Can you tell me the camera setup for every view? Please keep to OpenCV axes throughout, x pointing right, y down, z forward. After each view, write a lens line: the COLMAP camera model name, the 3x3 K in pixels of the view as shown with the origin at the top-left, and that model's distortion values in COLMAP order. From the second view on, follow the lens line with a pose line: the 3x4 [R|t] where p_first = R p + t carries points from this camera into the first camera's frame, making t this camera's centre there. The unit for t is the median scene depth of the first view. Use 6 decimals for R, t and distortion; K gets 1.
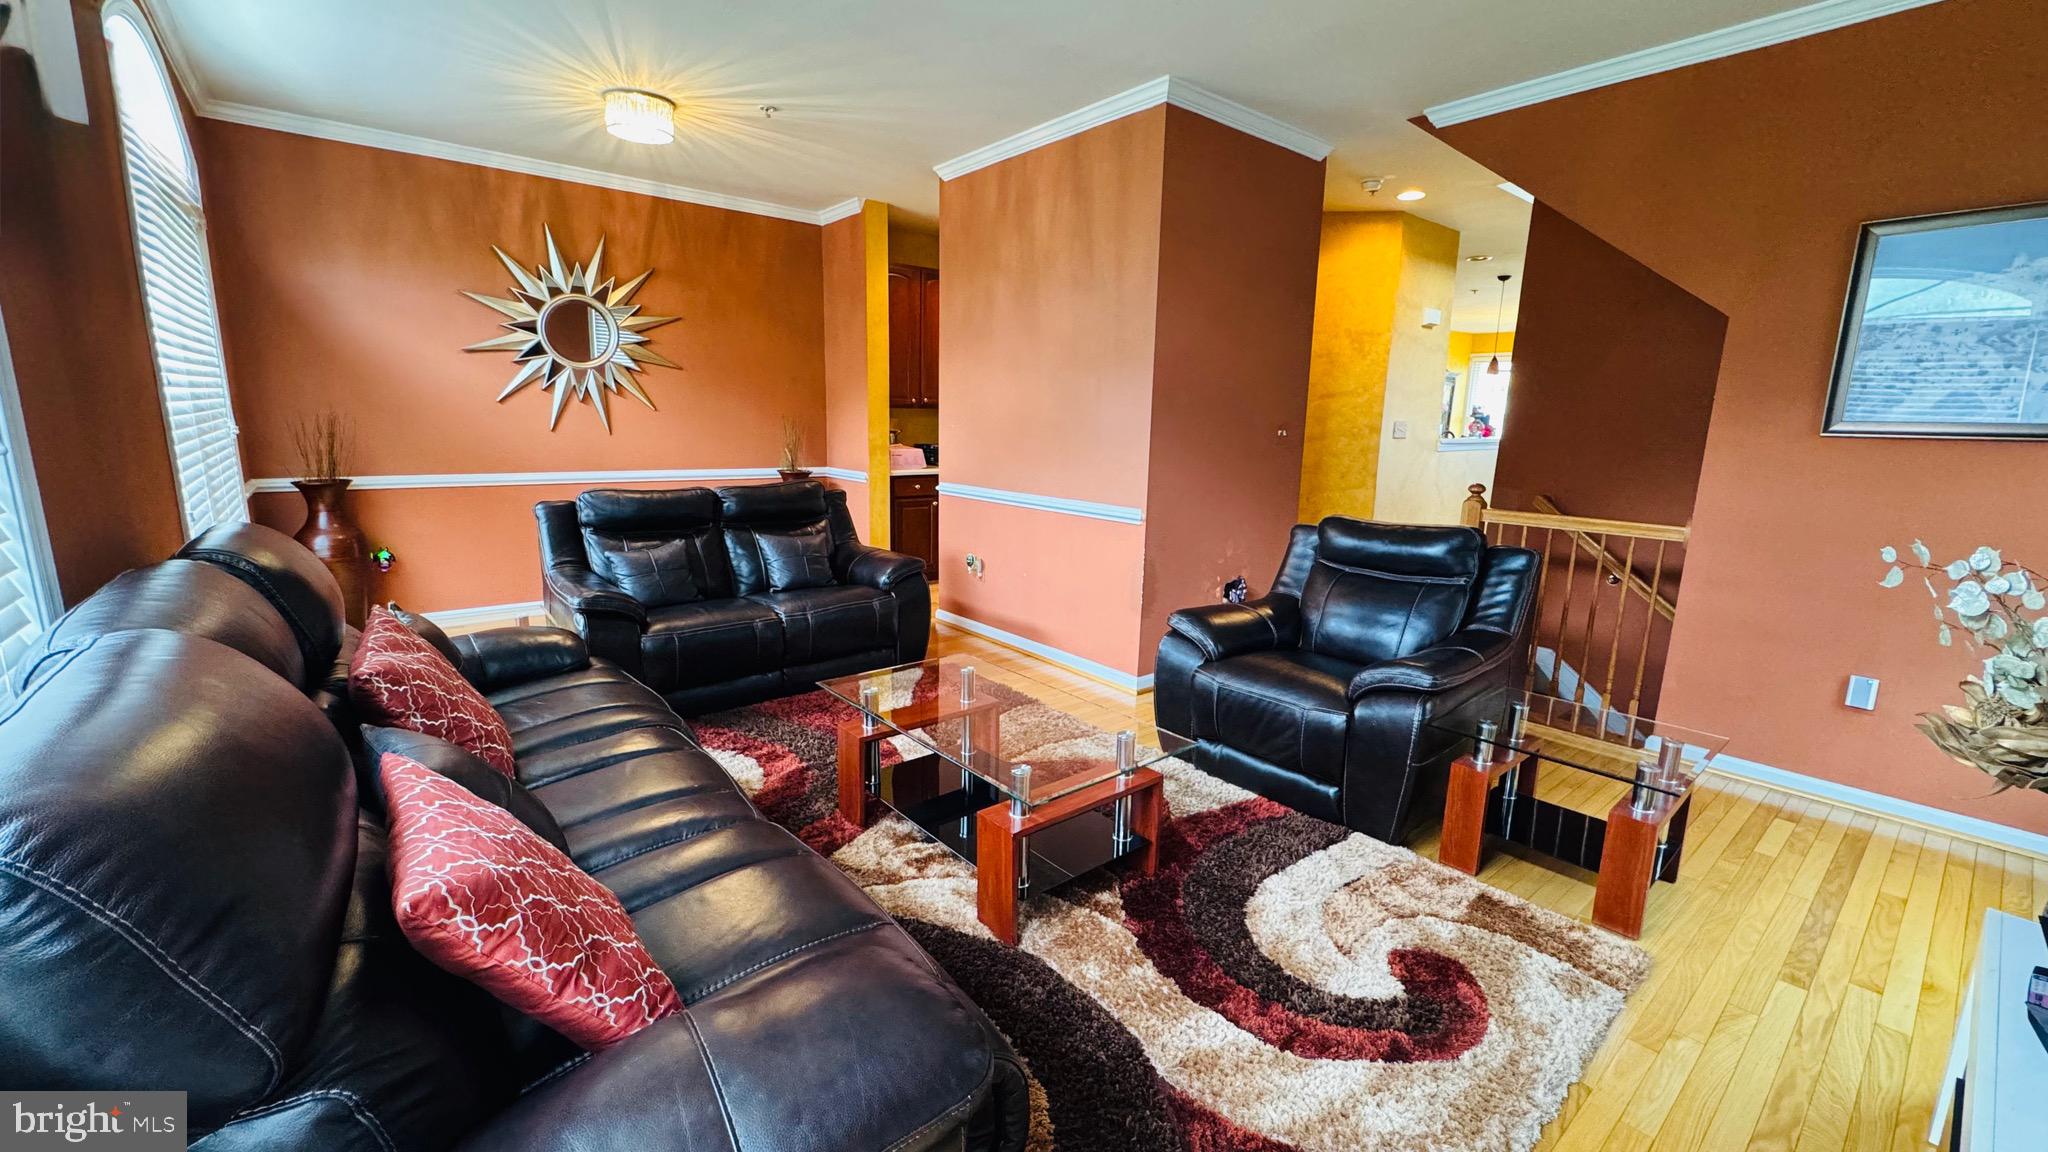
lens RADIAL K [[814.0, 0, 1028.3], [0, 814.0, 573.4], [0, 0, 1]] dist [-0.002929, -0.000821]
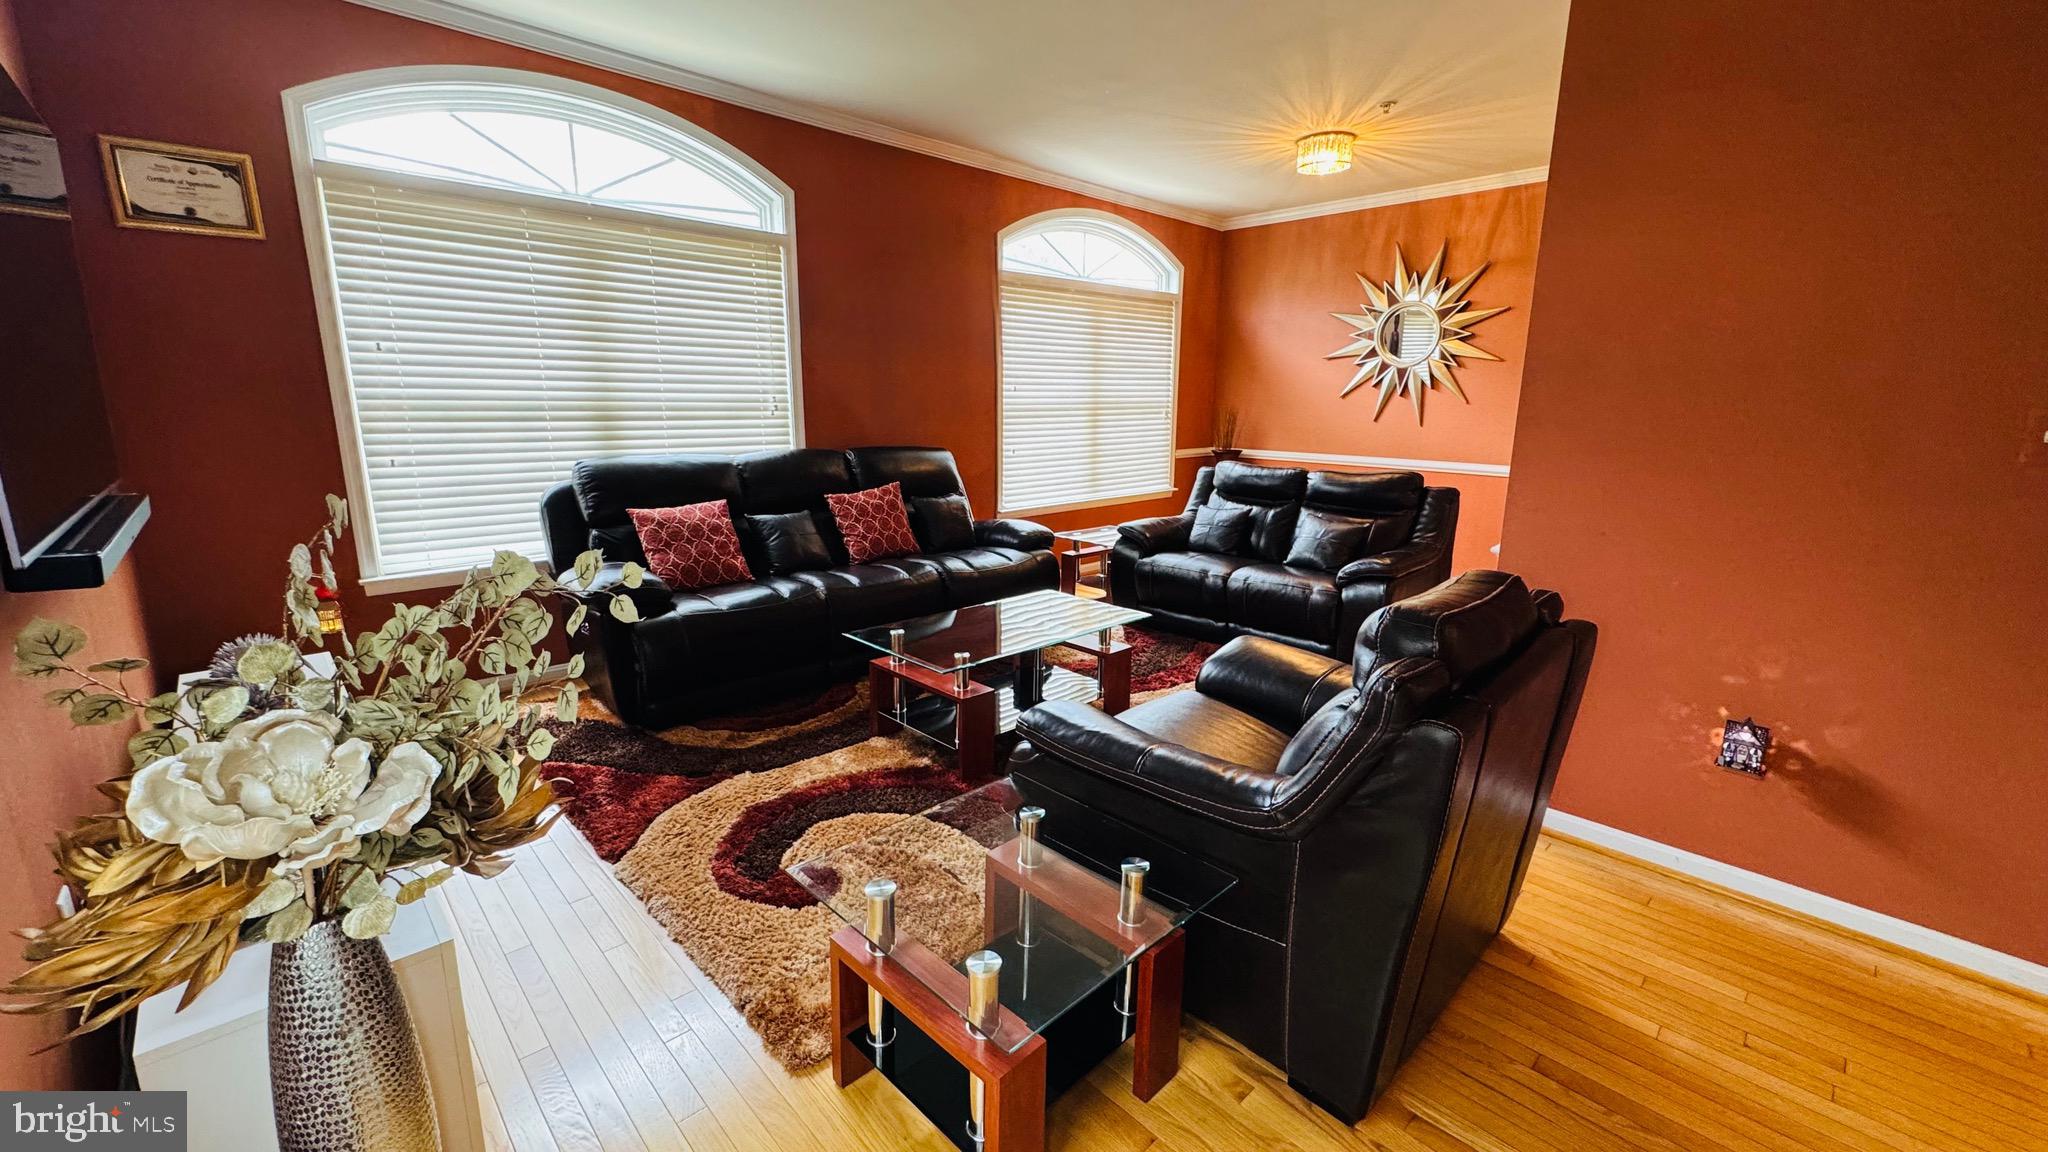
lens RADIAL K [[814.0, 0, 1020.8], [0, 814.0, 580.6], [0, 0, 1]] dist [-0.002929, -0.000821]
pose [[0.079303, 0.201204, -0.976334, 0.600436], [-0.194434, 0.963730, 0.182813, -0.071962], [0.977705, 0.175335, 0.115548, 0.421231]]
